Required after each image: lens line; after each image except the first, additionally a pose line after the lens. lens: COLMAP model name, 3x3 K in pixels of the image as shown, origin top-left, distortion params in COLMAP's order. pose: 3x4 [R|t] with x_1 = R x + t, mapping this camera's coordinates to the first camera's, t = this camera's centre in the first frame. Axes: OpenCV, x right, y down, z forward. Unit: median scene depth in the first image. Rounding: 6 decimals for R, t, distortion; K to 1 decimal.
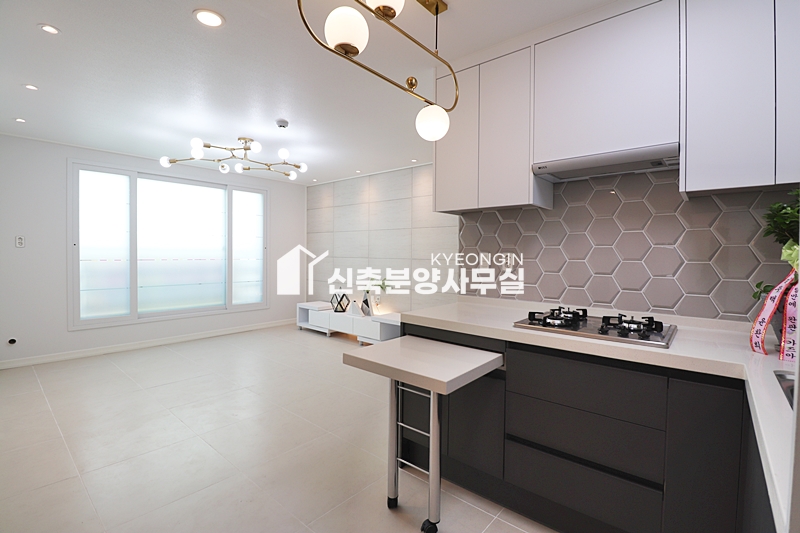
lens RADIAL K [[369.4, 0, 405.6], [0, 369.4, 260.5], [0, 0, 1]] dist [0.002393, -0.013882]
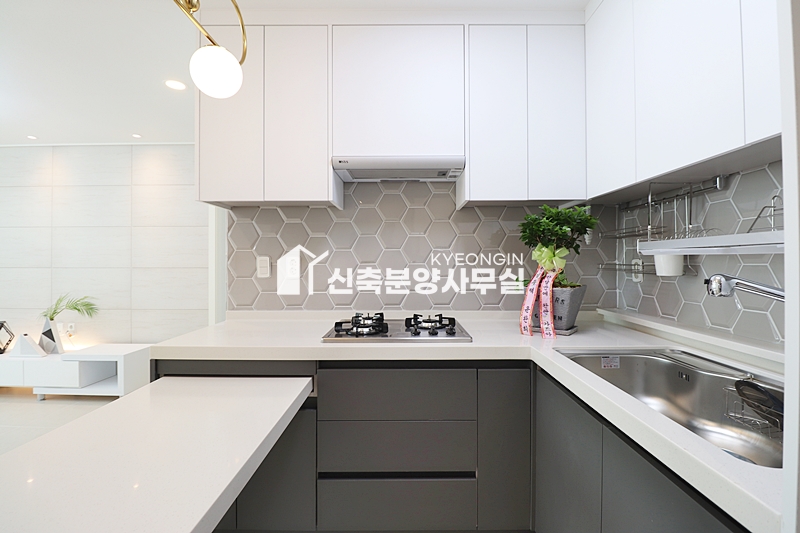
lens RADIAL K [[369.4, 0, 405.6], [0, 369.4, 260.5], [0, 0, 1]] dist [0.002393, -0.013882]
pose [[0.766154, -0.007678, 0.642612, -0.050101], [0.021171, 0.999687, -0.013298, 0.003540], [-0.642309, 0.023793, 0.766077, 0.107505]]
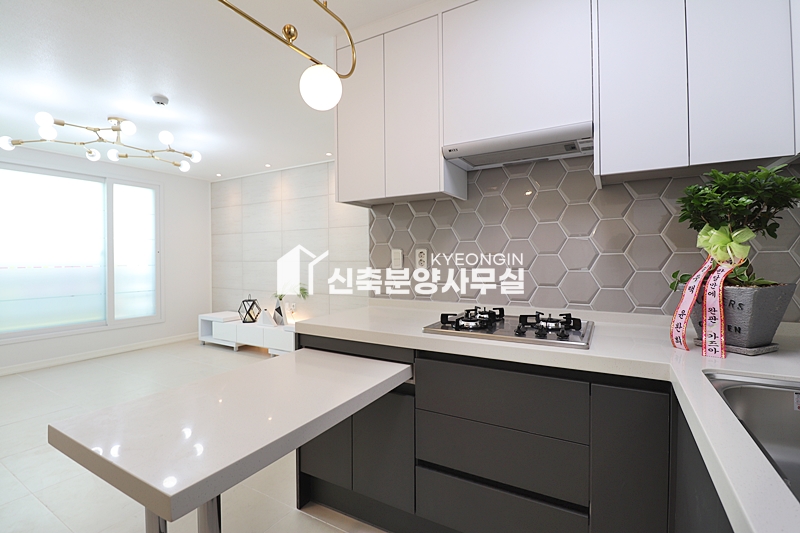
lens RADIAL K [[369.4, 0, 405.6], [0, 369.4, 260.5], [0, 0, 1]] dist [0.002393, -0.013882]
pose [[0.982832, -0.017161, 0.183704, 0.046523], [0.019508, 0.999749, -0.010979, 0.010575], [-0.183469, 0.014375, 0.982920, 0.078409]]
